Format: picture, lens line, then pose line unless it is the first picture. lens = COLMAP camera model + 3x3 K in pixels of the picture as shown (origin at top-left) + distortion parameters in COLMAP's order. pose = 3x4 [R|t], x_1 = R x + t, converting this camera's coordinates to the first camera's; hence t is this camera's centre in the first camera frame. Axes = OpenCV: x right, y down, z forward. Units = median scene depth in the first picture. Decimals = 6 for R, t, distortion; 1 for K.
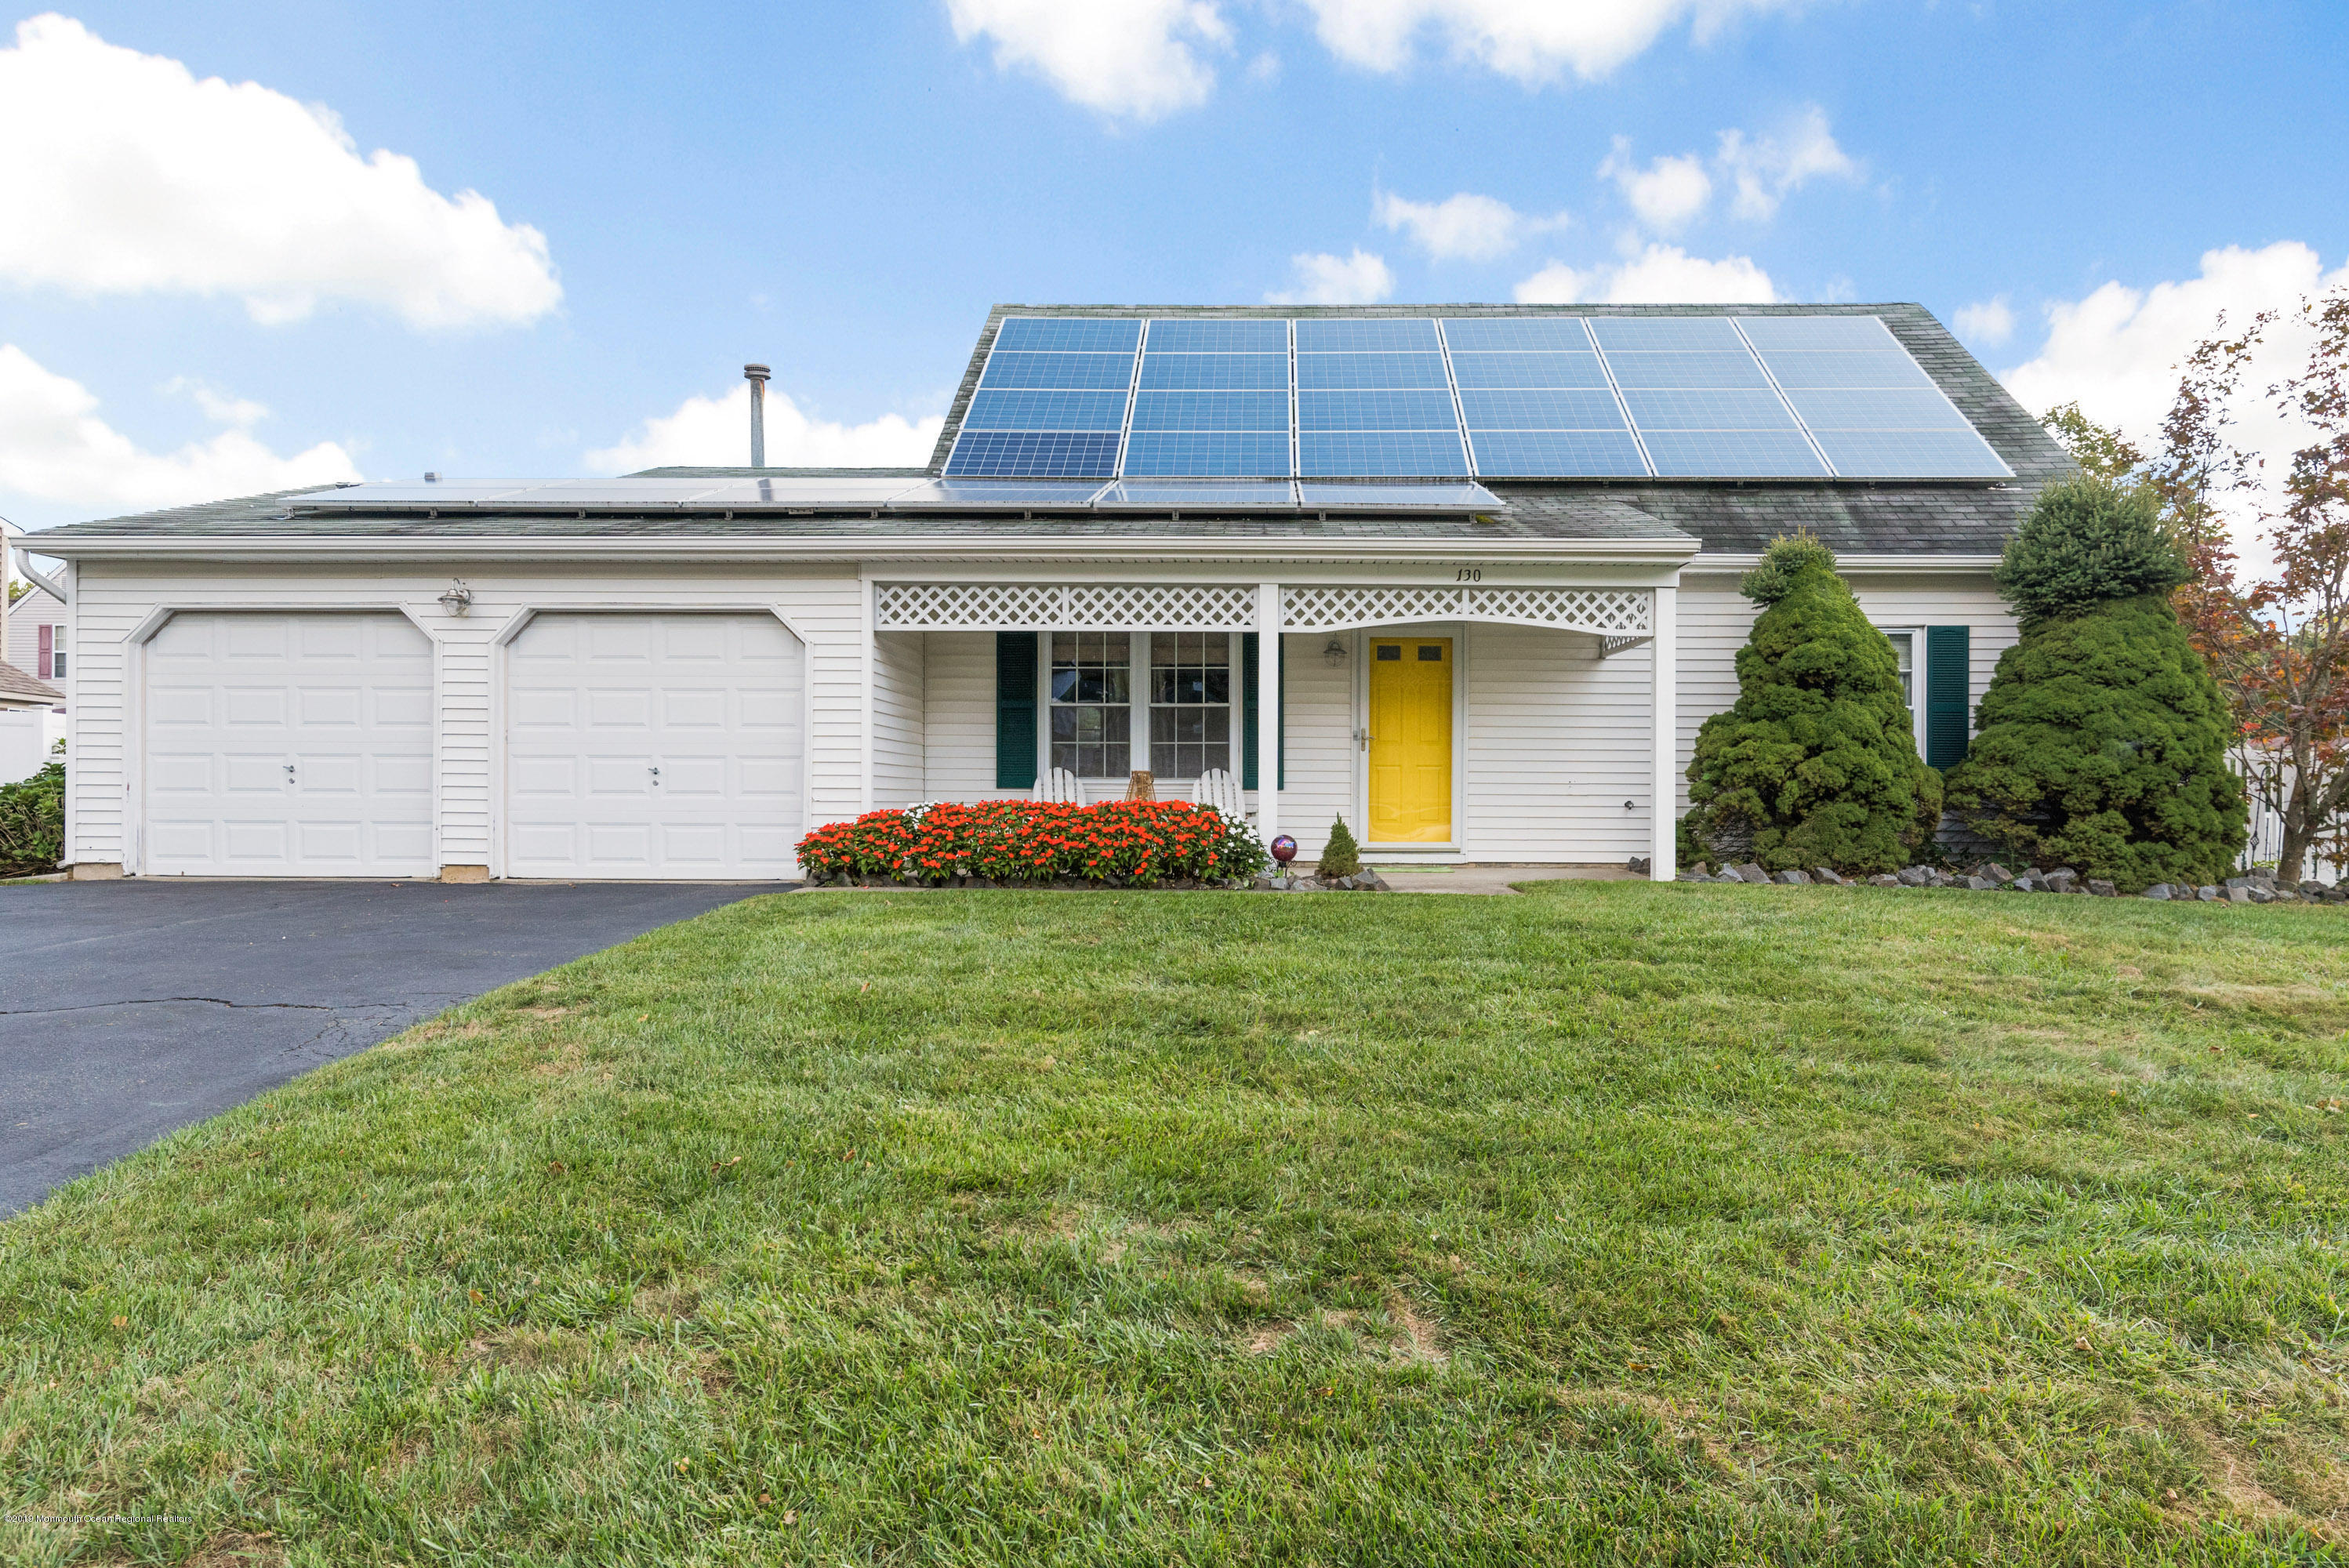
lens RADIAL K [[1283.1, 0, 1174.5], [0, 1283.1, 784.0], [0, 0, 1]] dist [0.012319, -0.000112]
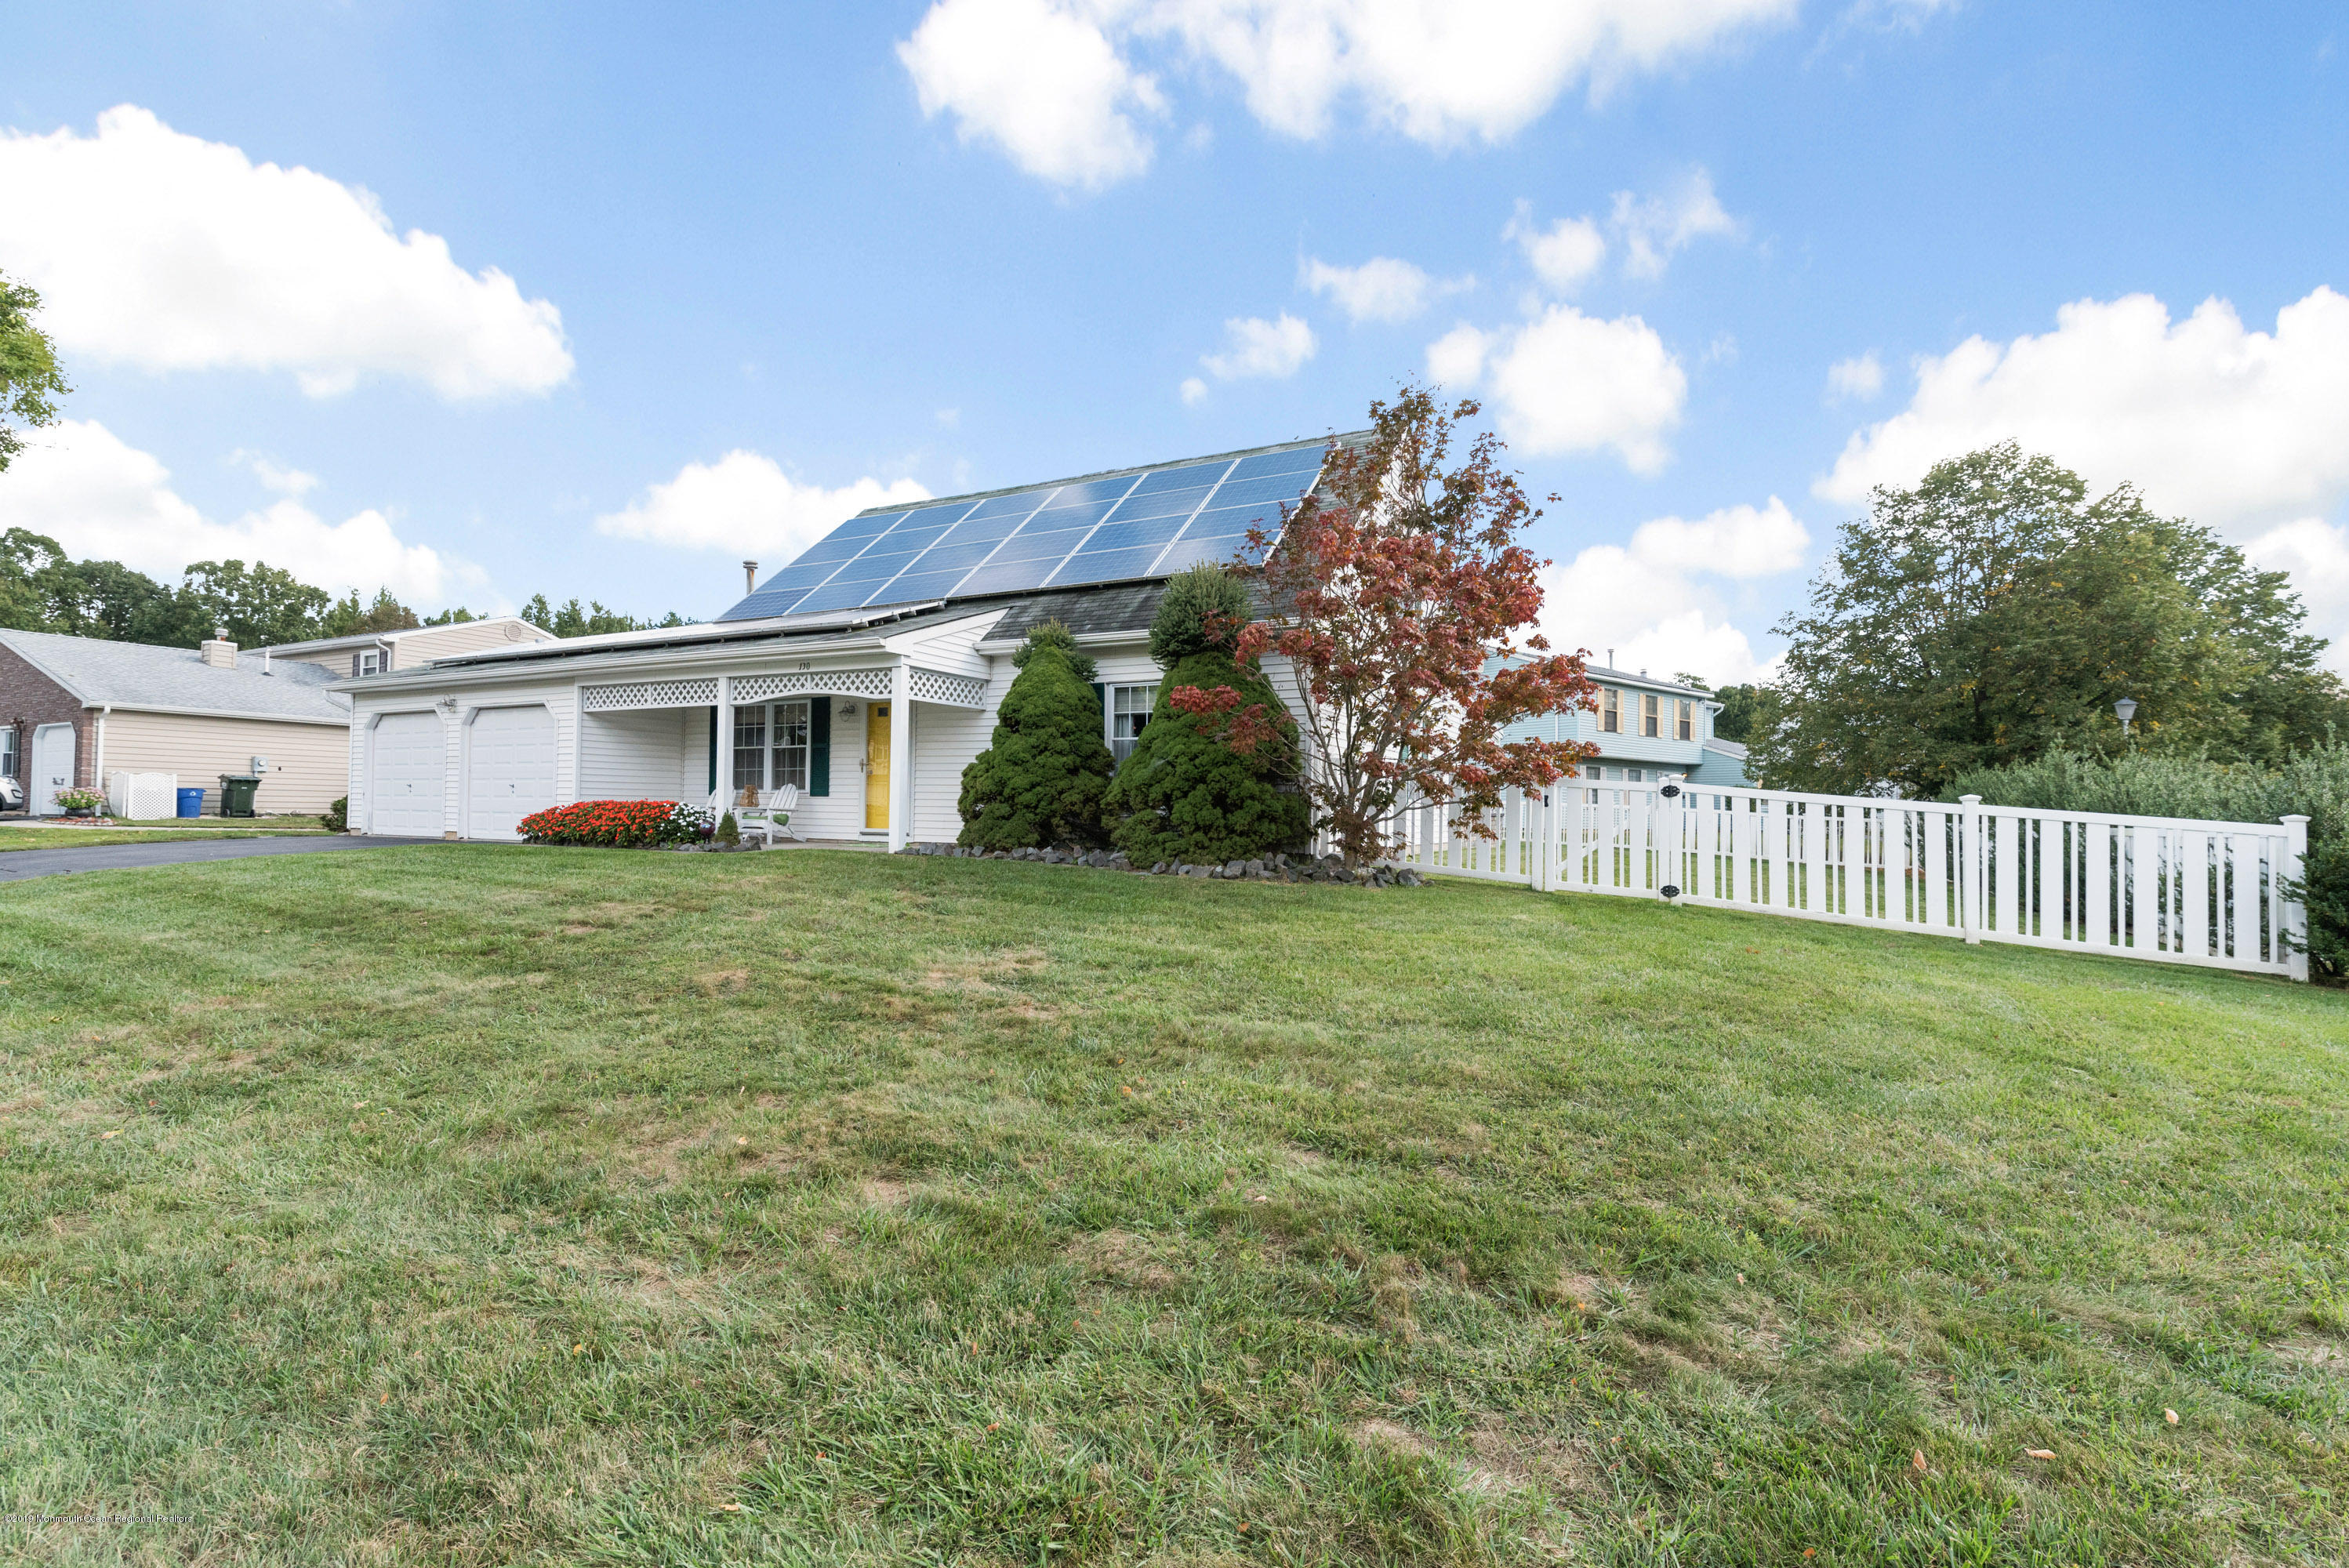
lens RADIAL K [[1029.3, 0, 1182.8], [0, 1029.3, 781.4], [0, 0, 1]] dist [0.000786, -0.000127]
pose [[0.911865, -0.006661, -0.410436, 1.174570], [0.002130, 0.999932, -0.011494, 0.003250], [0.410485, 0.009607, 0.911817, -0.027616]]
